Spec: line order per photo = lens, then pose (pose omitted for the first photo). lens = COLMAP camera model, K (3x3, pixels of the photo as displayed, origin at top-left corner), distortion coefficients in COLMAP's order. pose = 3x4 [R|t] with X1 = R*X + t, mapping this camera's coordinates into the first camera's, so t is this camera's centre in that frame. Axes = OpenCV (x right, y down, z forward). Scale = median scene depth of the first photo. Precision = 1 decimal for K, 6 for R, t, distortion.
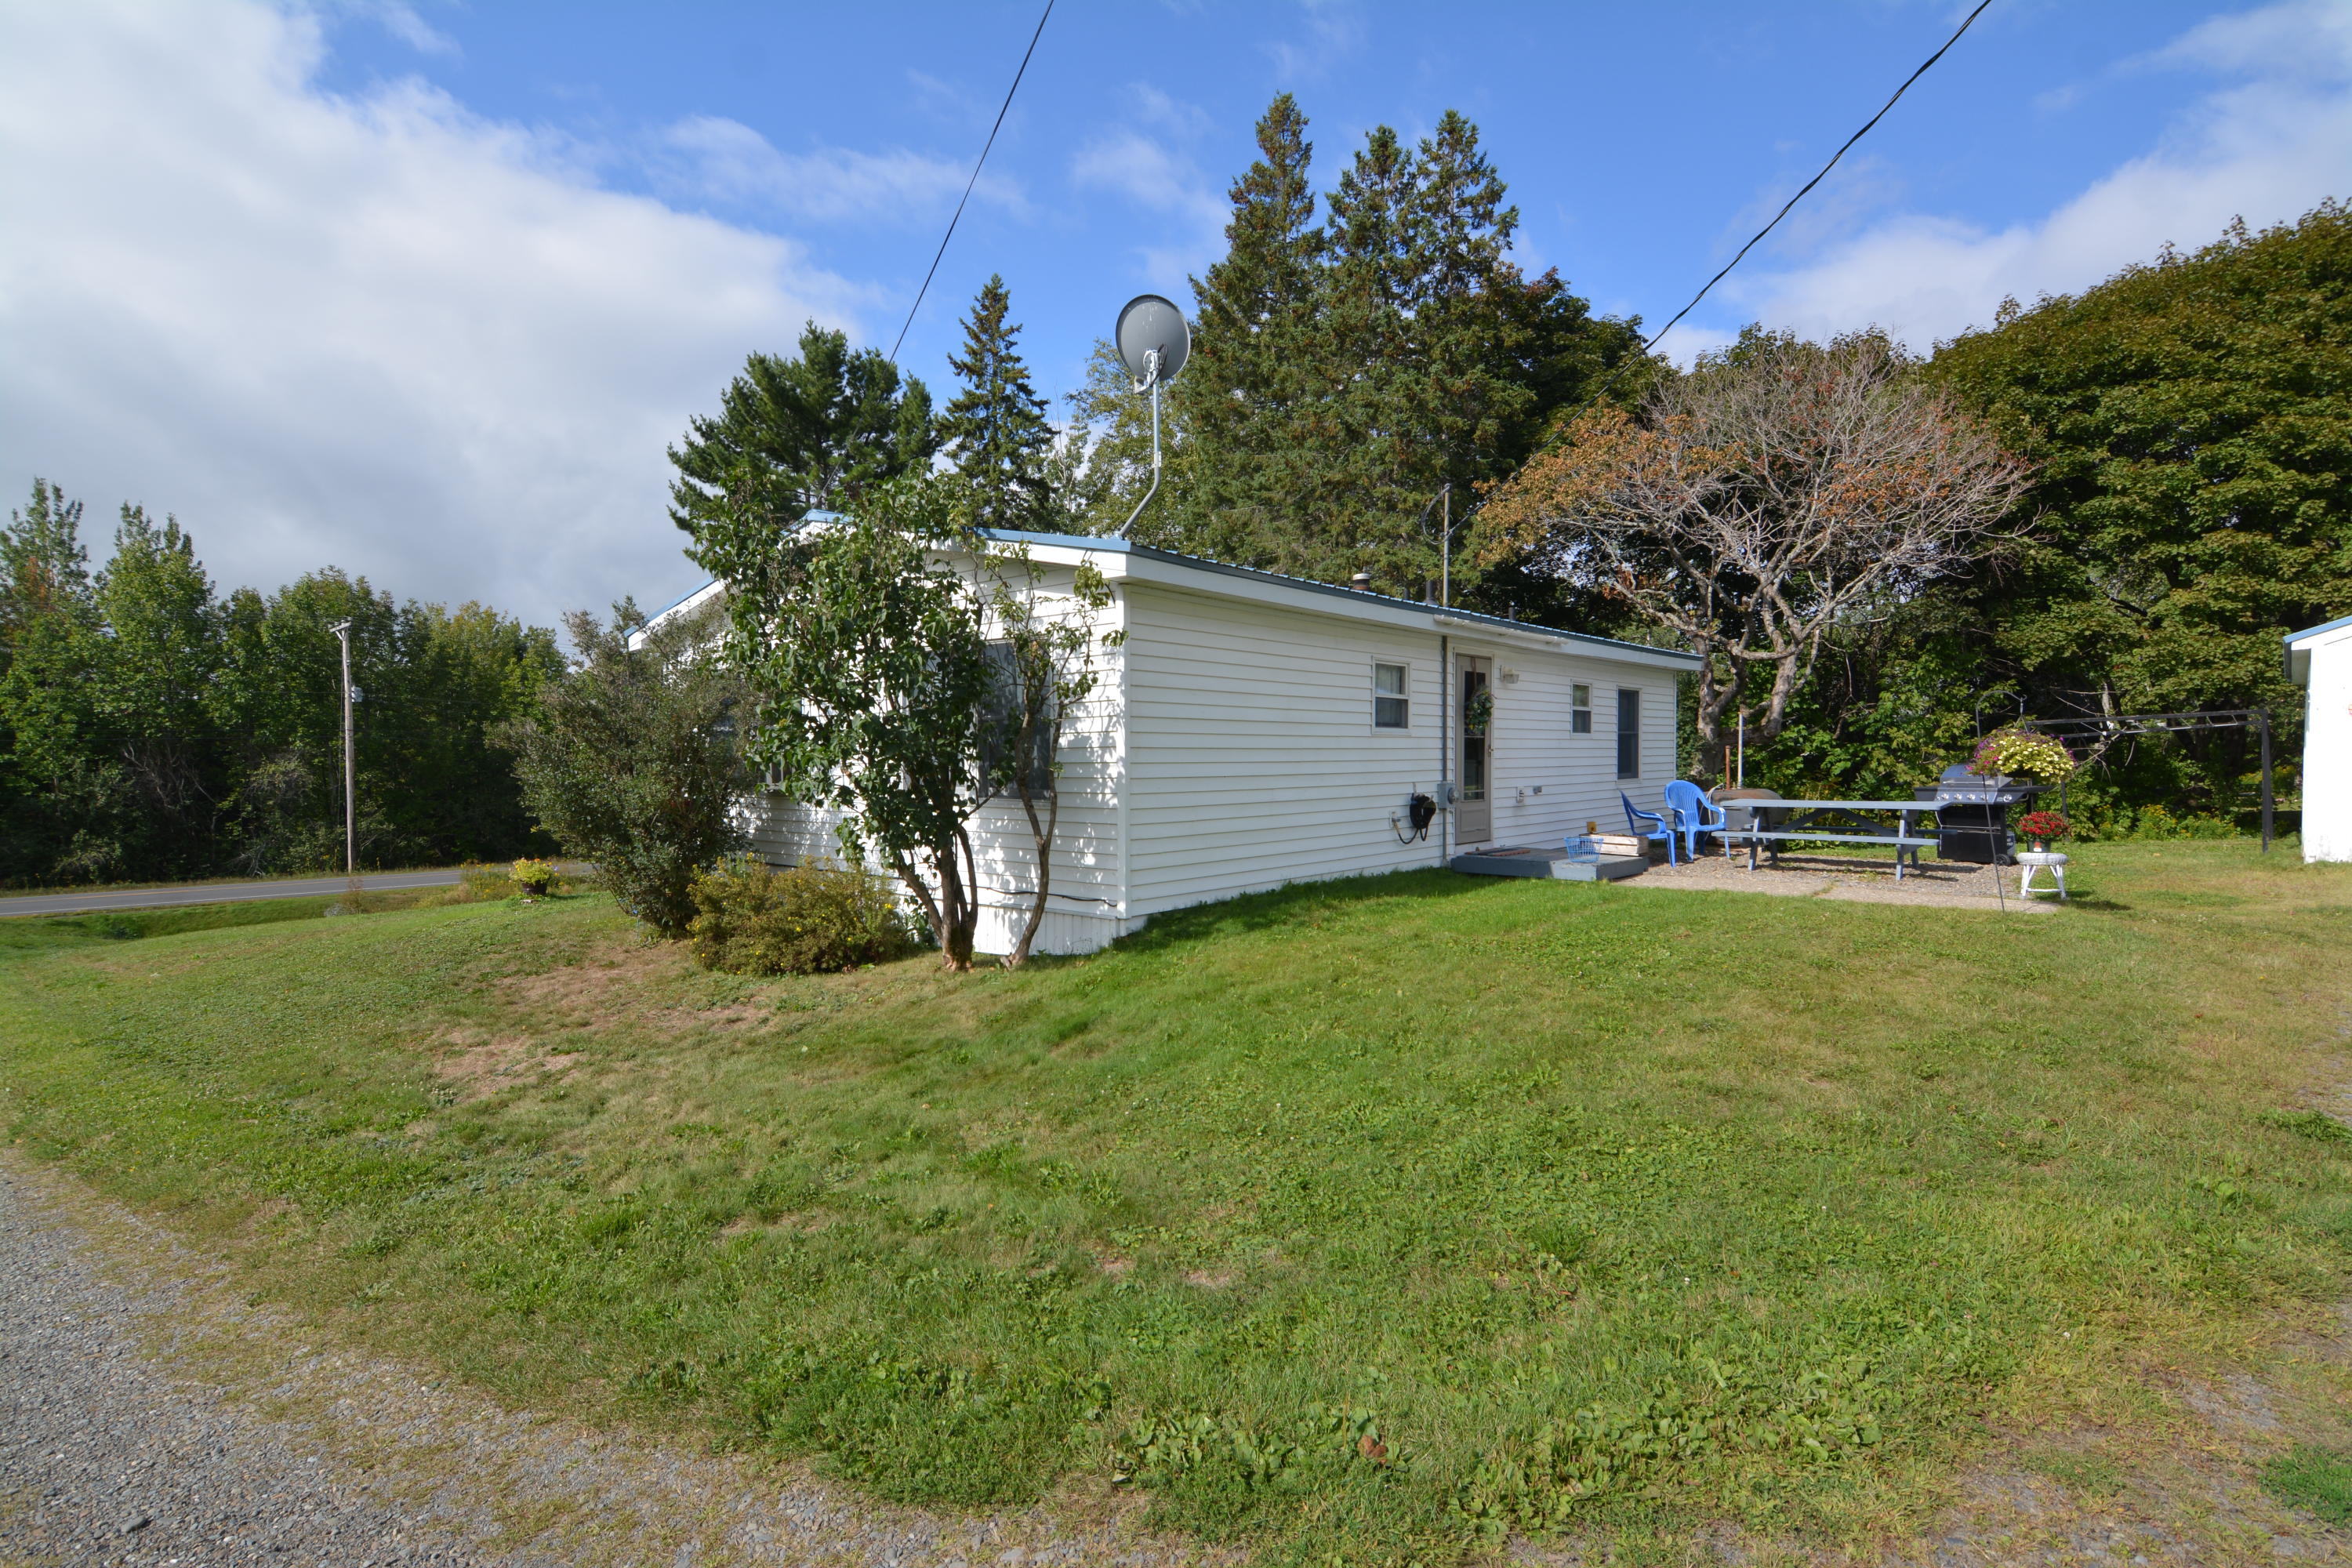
lens RADIAL K [[1137.7, 0, 1160.6], [0, 1137.7, 777.6], [0, 0, 1]] dist [-0.009806, -0.007151]
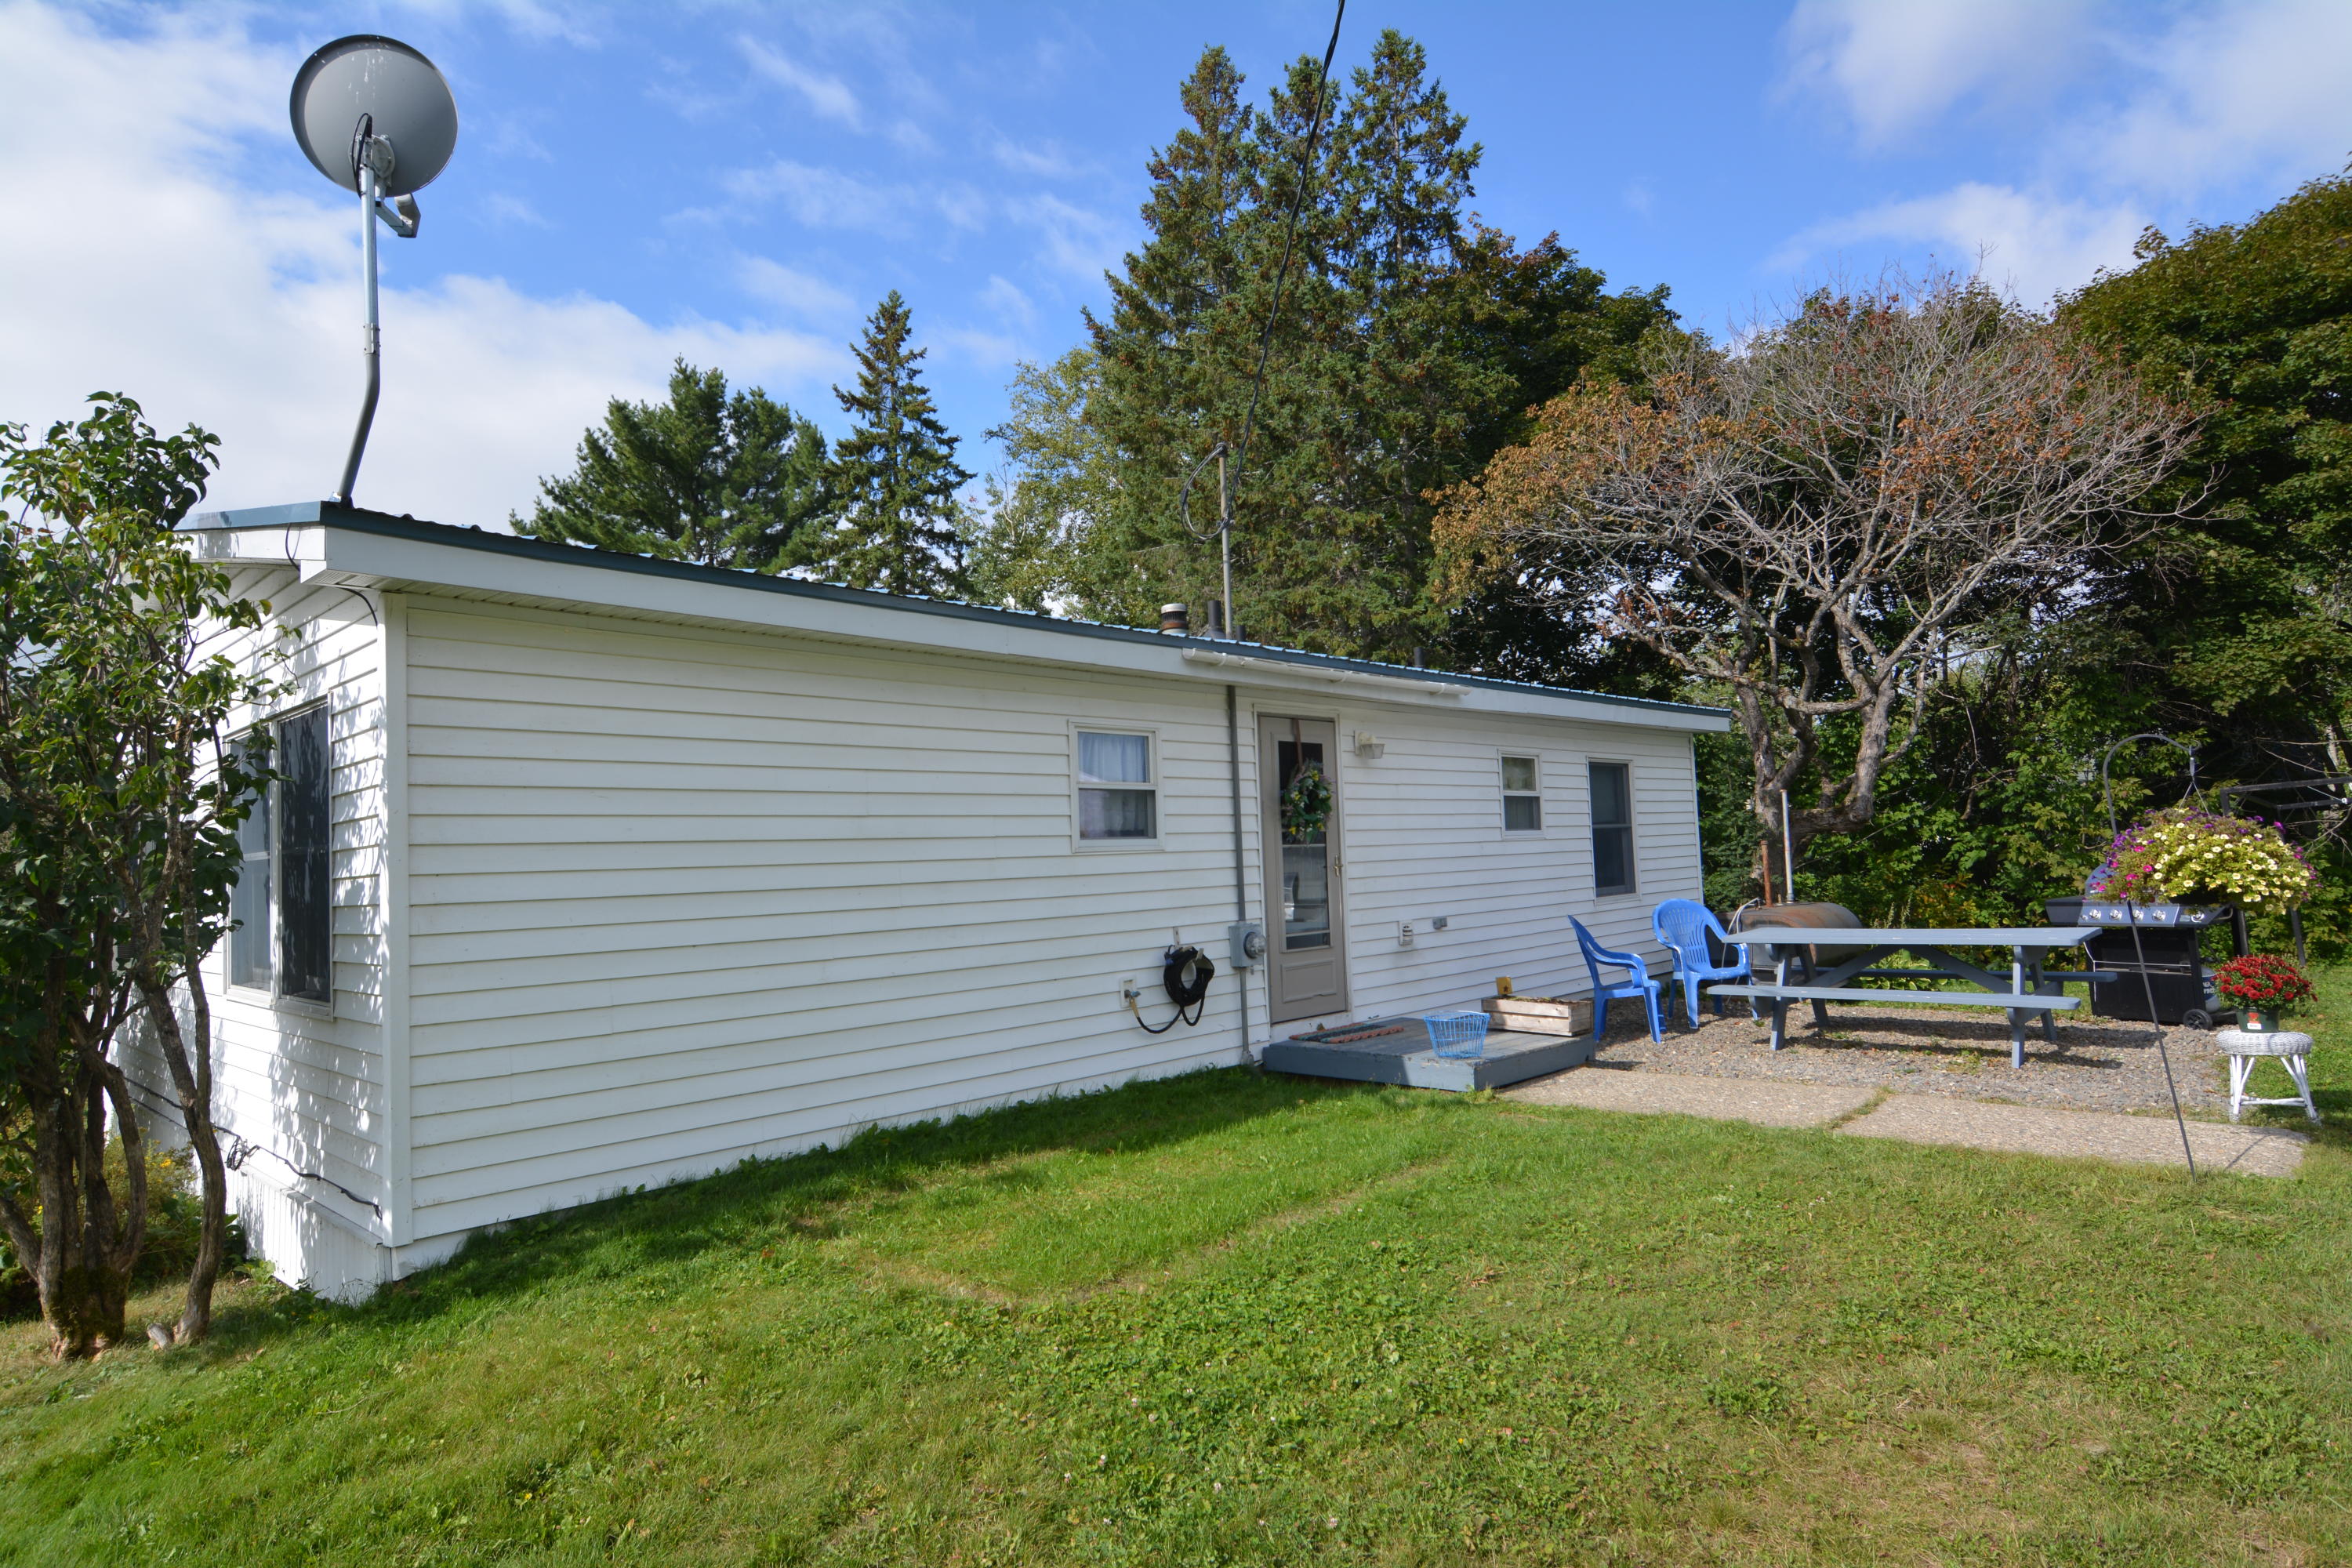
lens RADIAL K [[1280.7, 0, 1186.6], [0, 1280.7, 780.3], [0, 0, 1]] dist [-0.004028, -0.009528]
pose [[0.998767, -0.035343, -0.034866, 0.138729], [0.032421, 0.996181, -0.081070, -0.009915], [0.037598, 0.079840, 0.996098, 0.173356]]
